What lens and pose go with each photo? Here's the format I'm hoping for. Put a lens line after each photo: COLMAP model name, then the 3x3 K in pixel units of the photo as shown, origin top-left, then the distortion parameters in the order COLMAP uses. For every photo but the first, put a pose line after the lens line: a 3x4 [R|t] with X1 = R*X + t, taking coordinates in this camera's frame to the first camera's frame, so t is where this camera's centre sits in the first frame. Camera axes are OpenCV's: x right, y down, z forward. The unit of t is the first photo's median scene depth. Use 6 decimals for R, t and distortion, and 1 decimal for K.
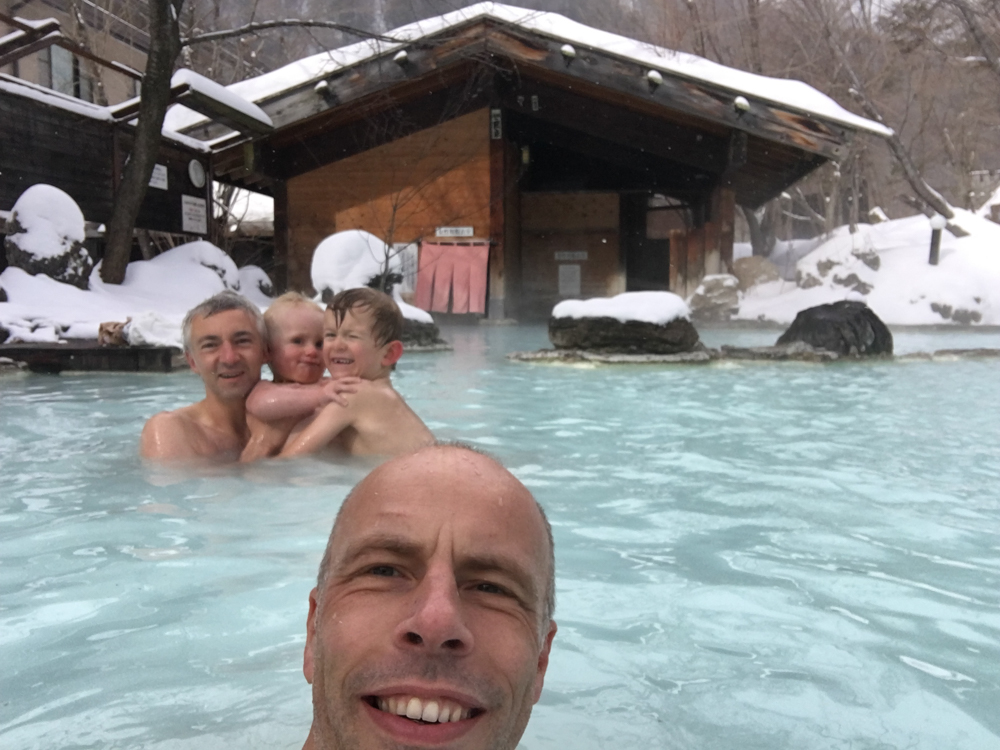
lens RADIAL K [[916.4, 0, 495.9], [0, 916.4, 372.0], [0, 0, 1]] dist [-0.008604, 0.000000]
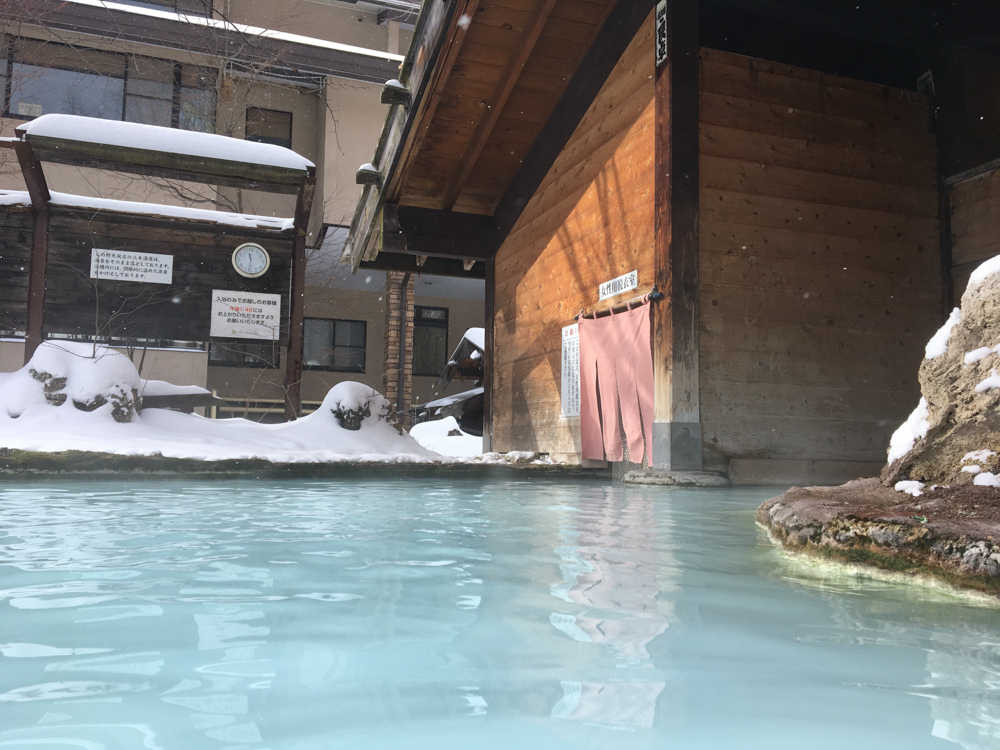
lens RADIAL K [[819.7, 0, 500.1], [0, 819.7, 374.5], [0, 0, 1]] dist [-0.015642, -0.021334]
pose [[0.471245, -0.076521, -0.878677, 0.259811], [-0.085678, 0.987546, -0.131952, -0.042756], [0.877831, 0.137465, 0.458820, 0.678393]]
